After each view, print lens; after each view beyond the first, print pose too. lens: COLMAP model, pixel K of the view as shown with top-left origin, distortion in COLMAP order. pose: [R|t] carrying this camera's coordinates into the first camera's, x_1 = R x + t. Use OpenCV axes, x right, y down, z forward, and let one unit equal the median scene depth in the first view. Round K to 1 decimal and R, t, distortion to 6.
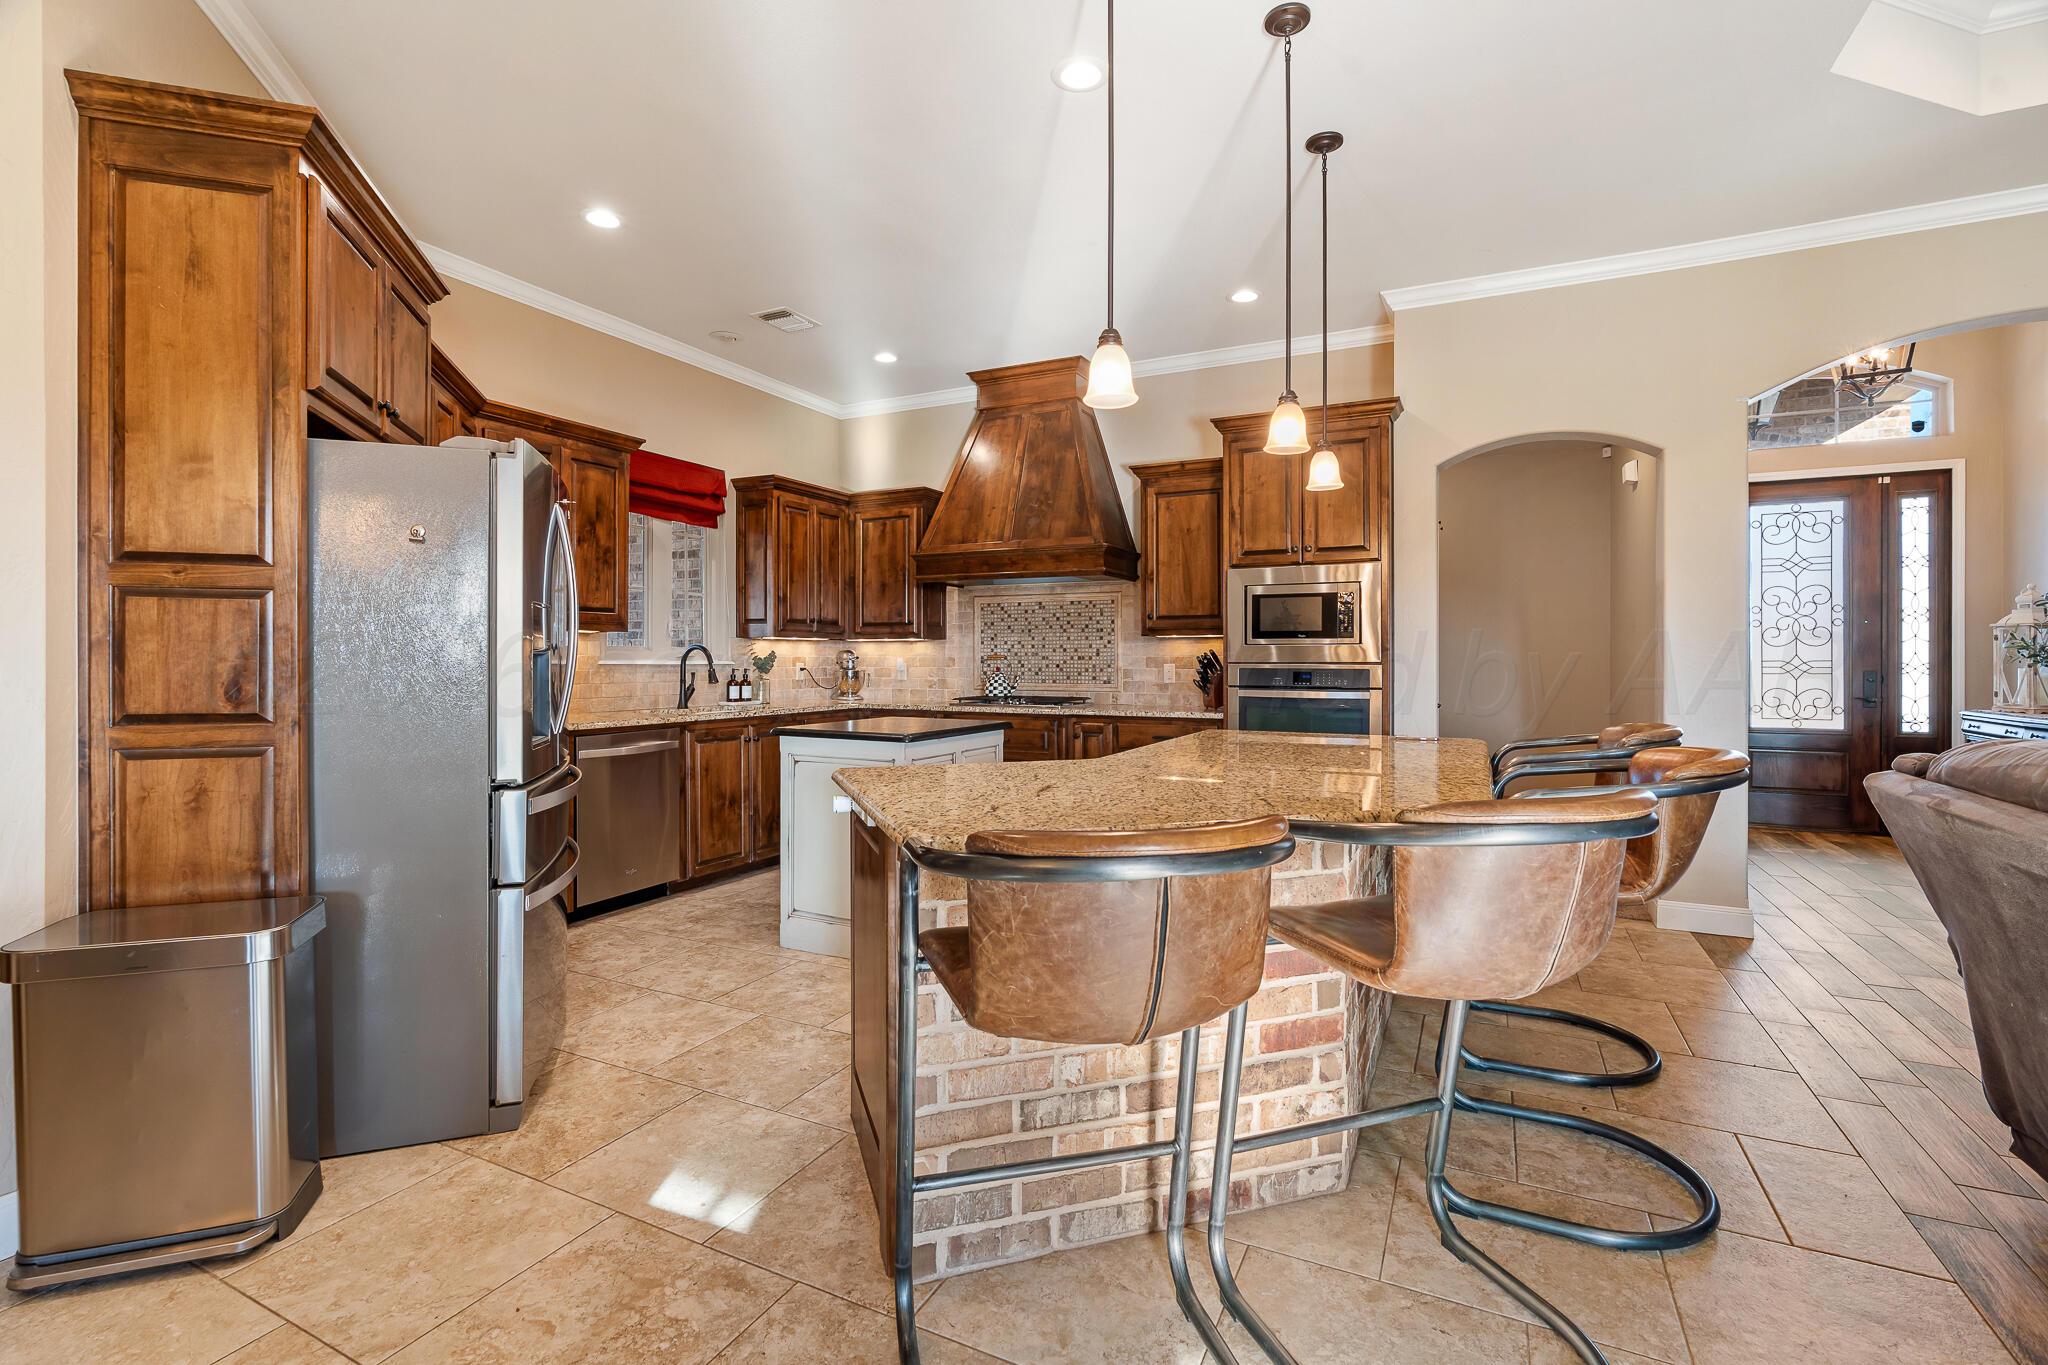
lens RADIAL K [[927.9, 0, 1015.7], [0, 927.9, 665.0], [0, 0, 1]] dist [-0.011346, 0.003337]
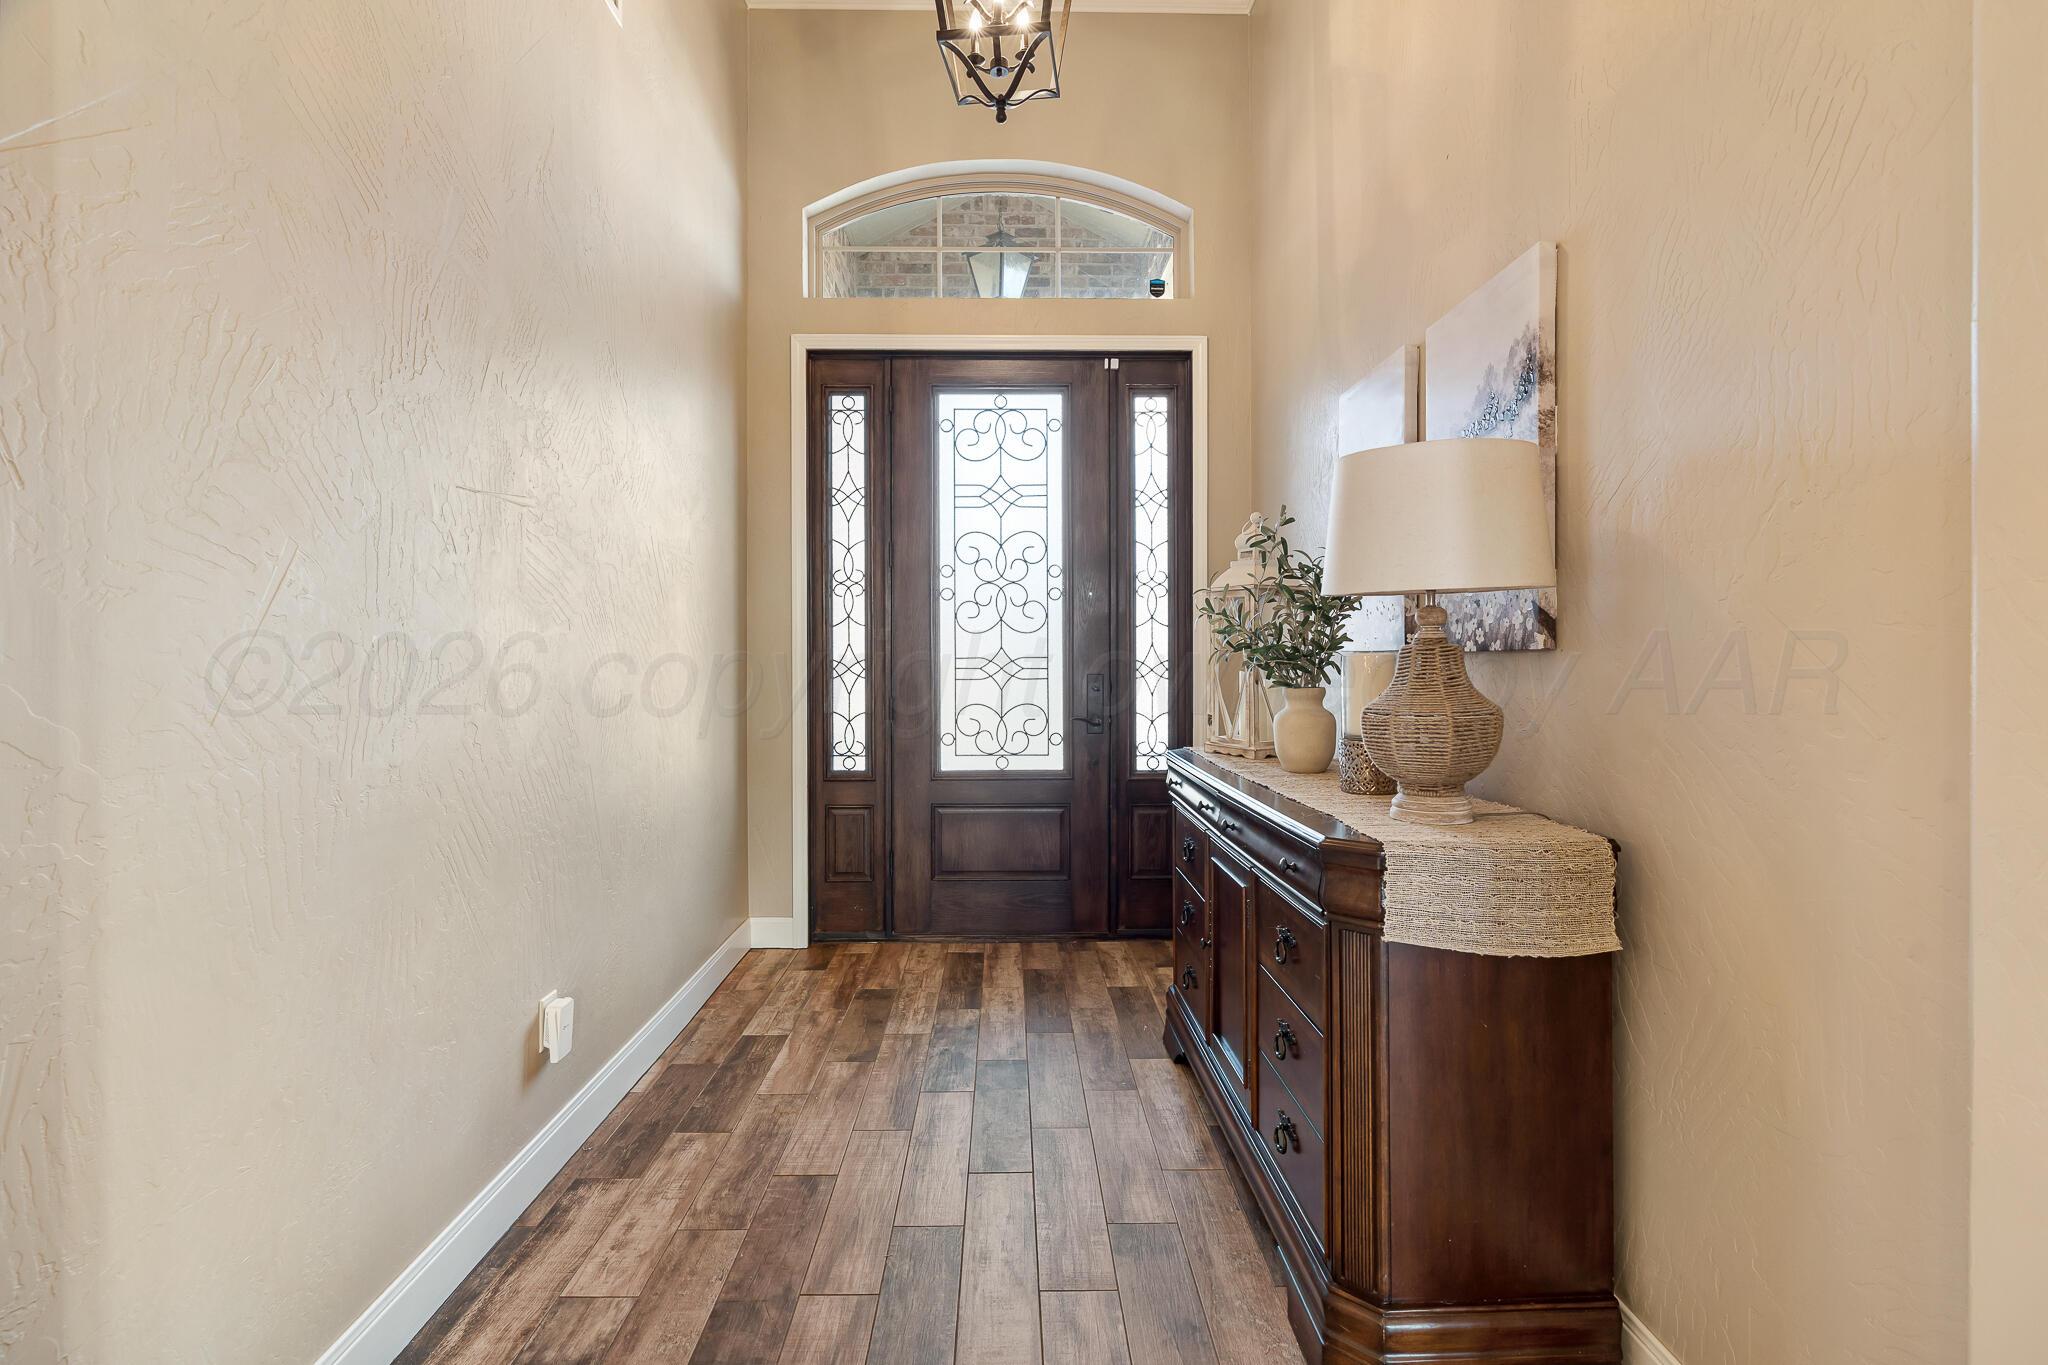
lens RADIAL K [[927.9, 0, 1030.9], [0, 927.9, 672.4], [0, 0, 1]] dist [-0.011346, 0.003337]
pose [[0.877776, -0.010968, 0.478946, 0.644016], [0.005395, 0.999901, 0.013010, -0.002804], [-0.479041, -0.008836, 0.877748, 0.518037]]
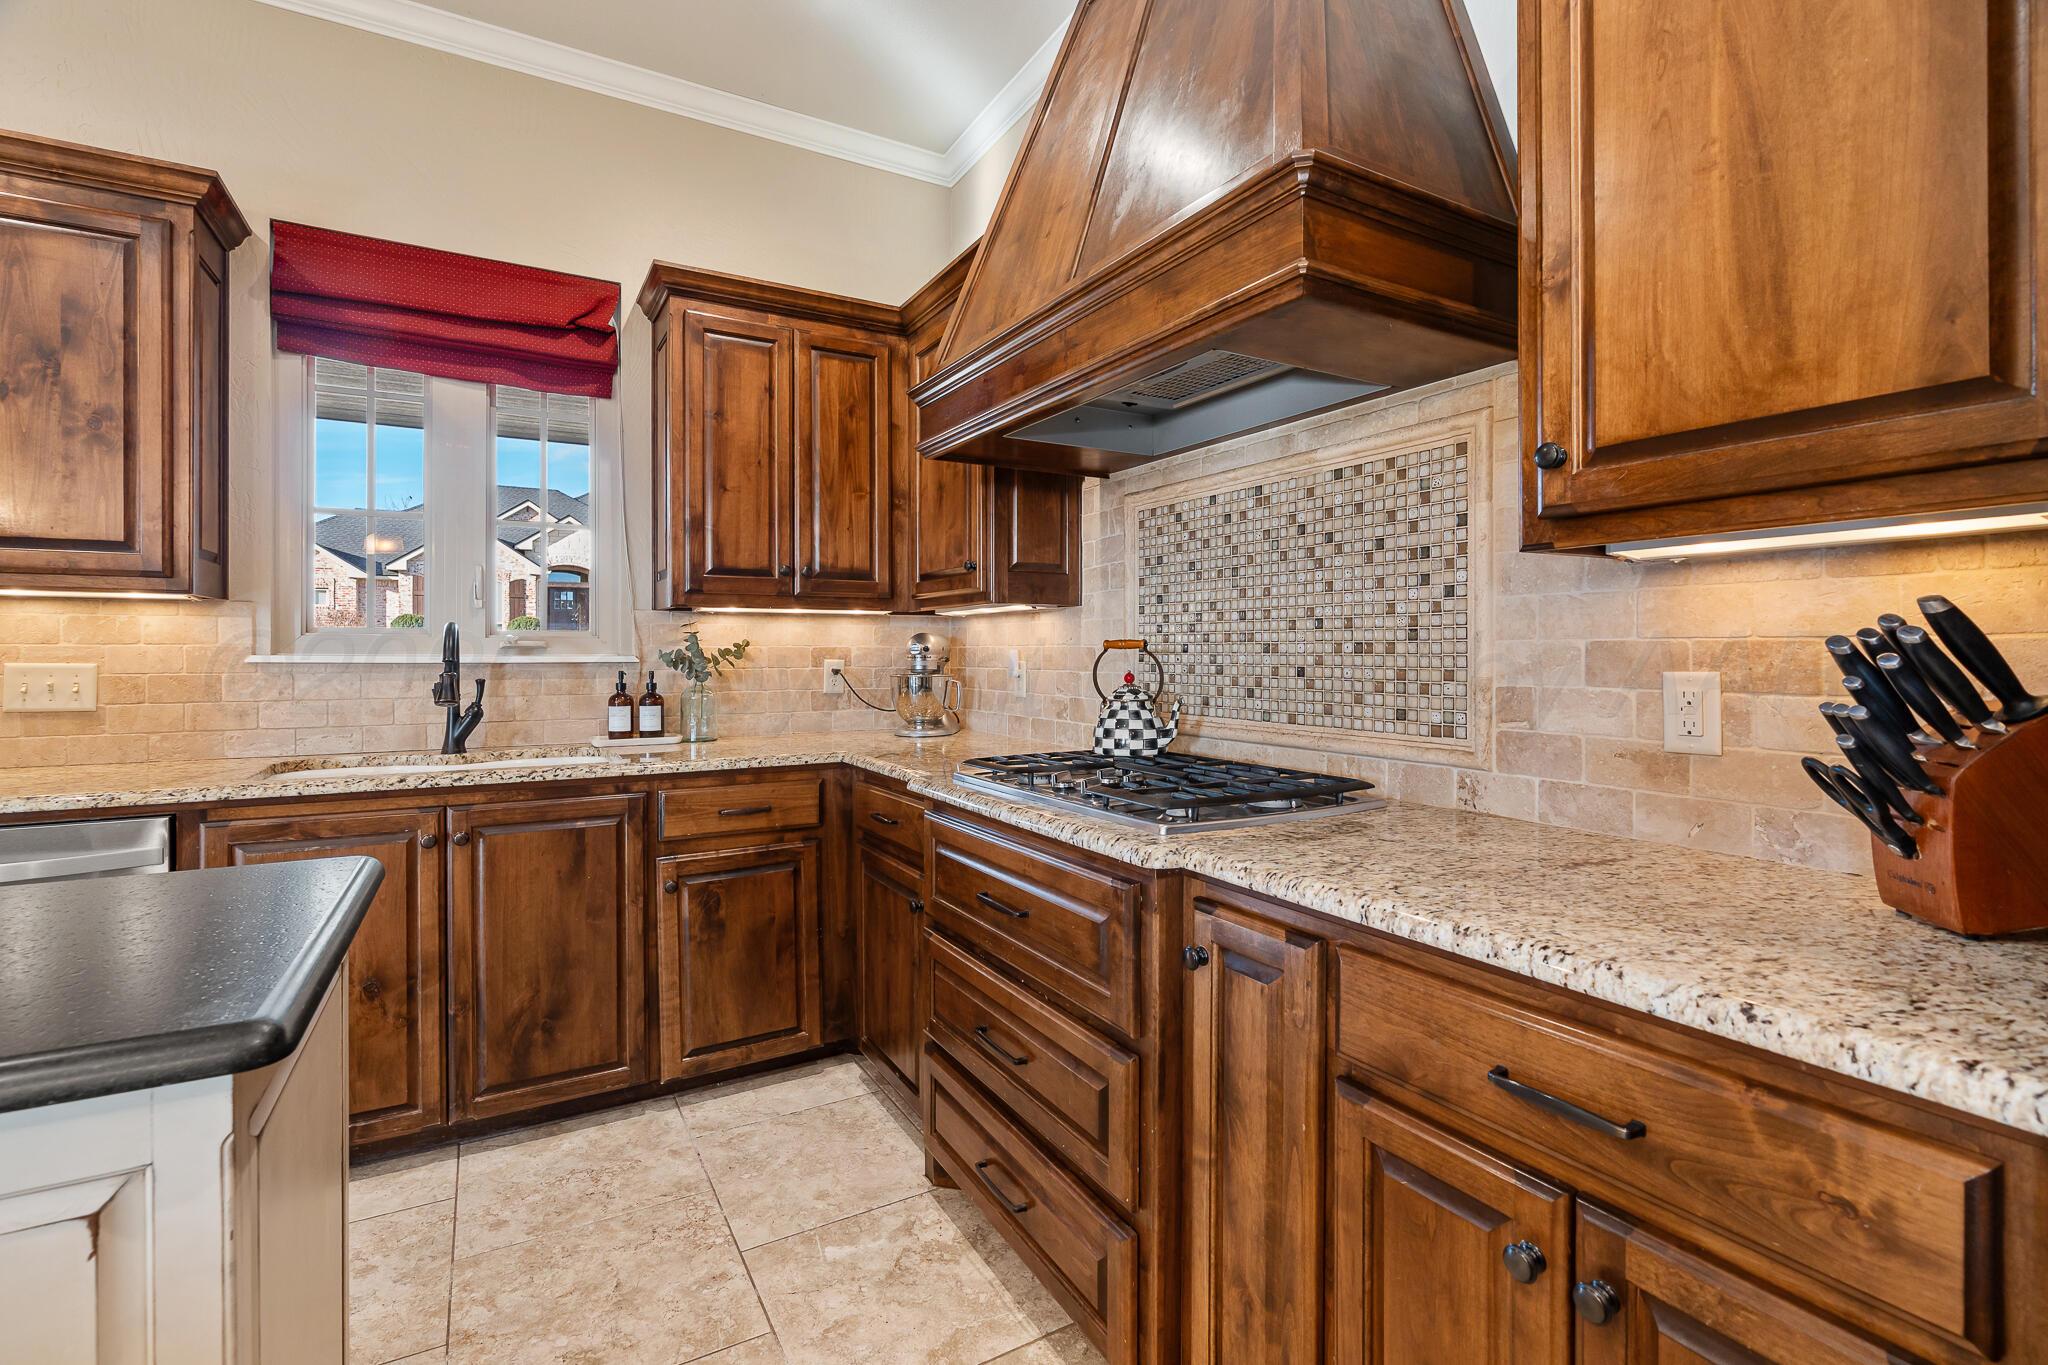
lens RADIAL K [[927.9, 0, 1017.6], [0, 927.9, 653.2], [0, 0, 1]] dist [-0.011346, 0.003337]
pose [[0.835051, -0.000391, -0.550173, 0.149359], [-0.002527, 0.999986, -0.004546, -0.004149], [0.550167, 0.005186, 0.835038, 0.700735]]
